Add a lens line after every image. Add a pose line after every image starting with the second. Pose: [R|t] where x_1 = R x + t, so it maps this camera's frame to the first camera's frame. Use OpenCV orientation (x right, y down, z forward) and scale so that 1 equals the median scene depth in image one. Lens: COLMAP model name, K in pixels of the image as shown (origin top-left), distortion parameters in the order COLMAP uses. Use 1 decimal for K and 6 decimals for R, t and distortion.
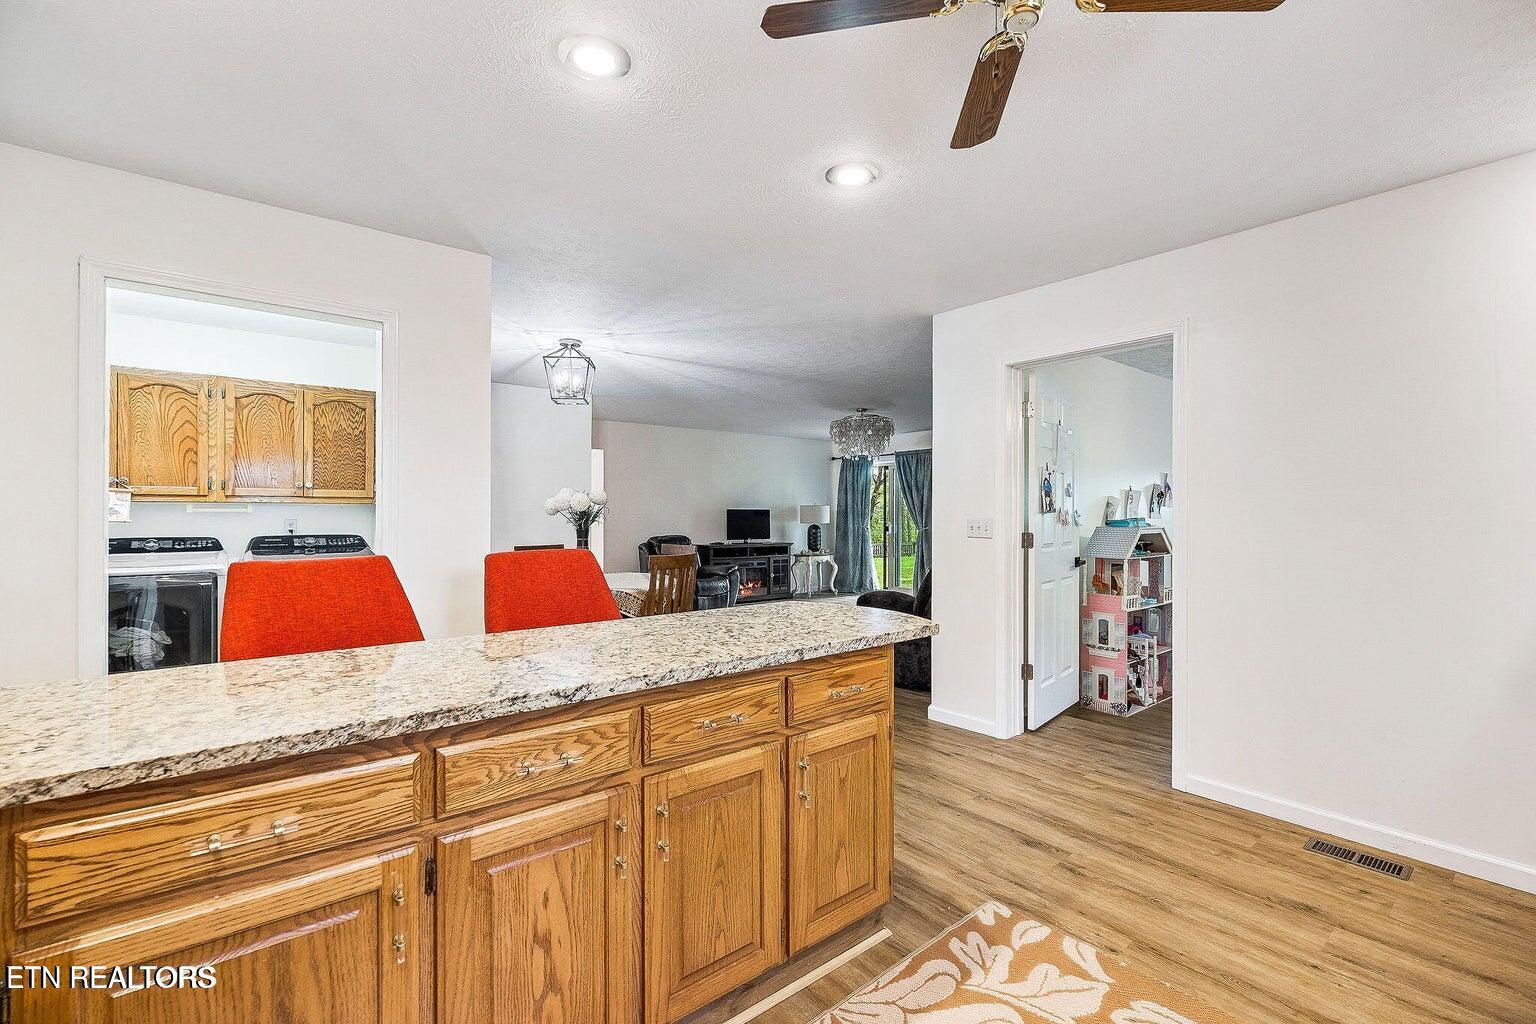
lens RADIAL K [[688.0, 0, 778.1], [0, 688.0, 514.0], [0, 0, 1]] dist [-0.000585, -0.000327]
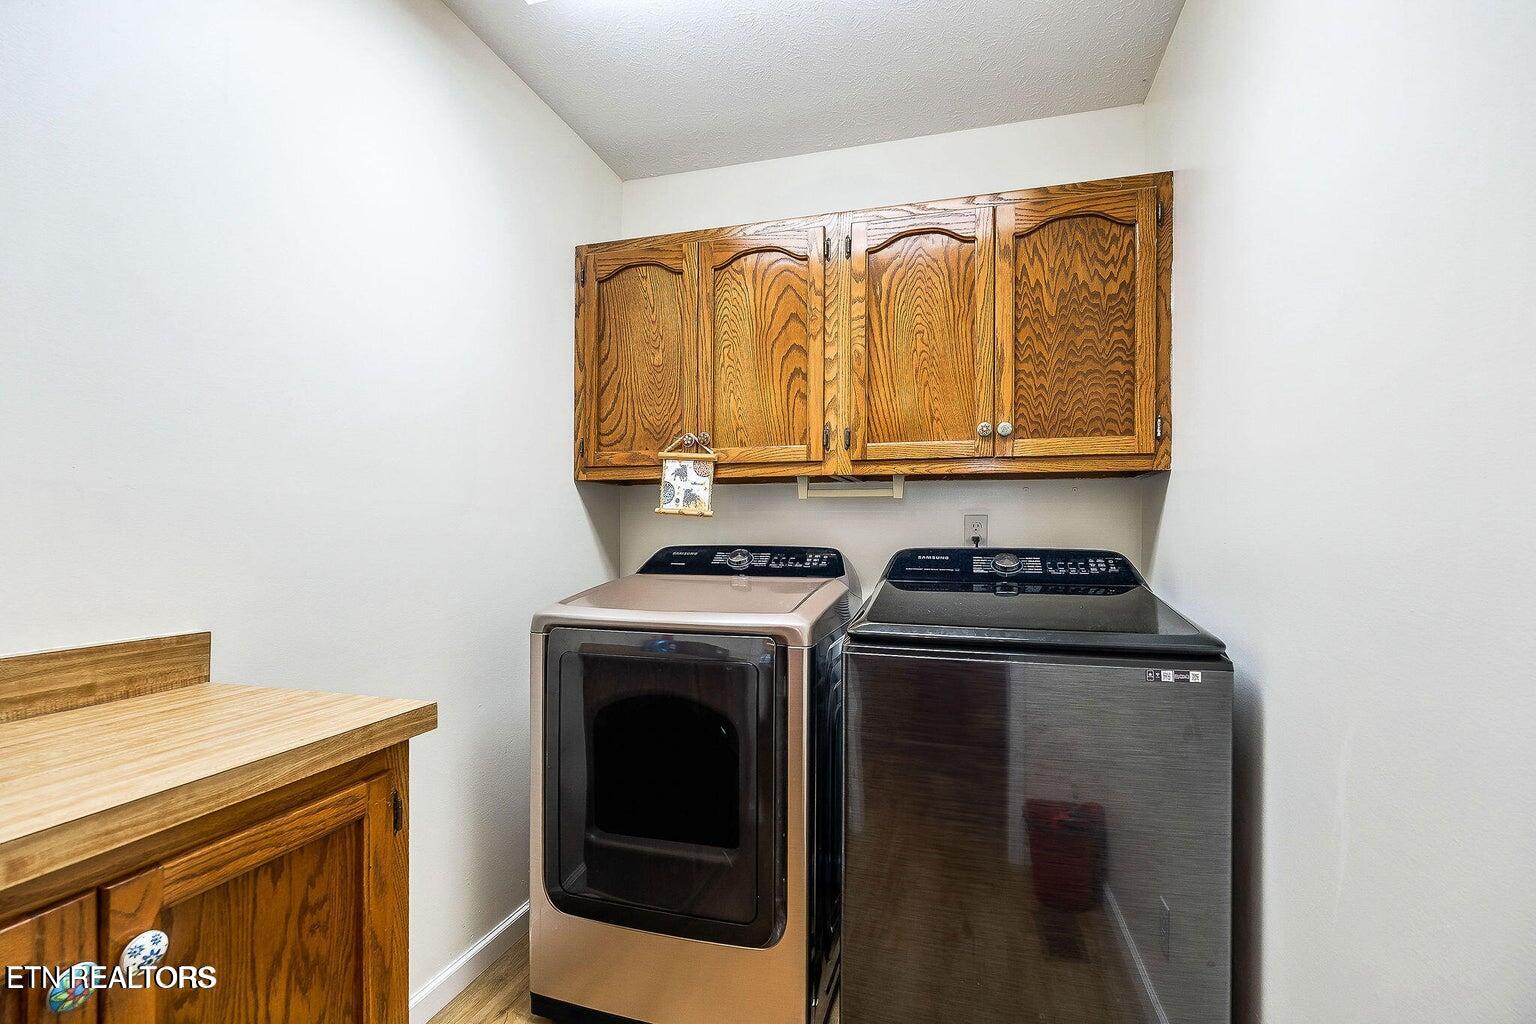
lens RADIAL K [[688.0, 0, 777.3], [0, 688.0, 526.8], [0, 0, 1]] dist [-0.000585, -0.000327]
pose [[0.555038, -0.010019, -0.831764, -0.432185], [-0.007251, 0.999831, -0.016882, 0.026680], [0.831793, 0.015401, 0.554872, 0.686246]]
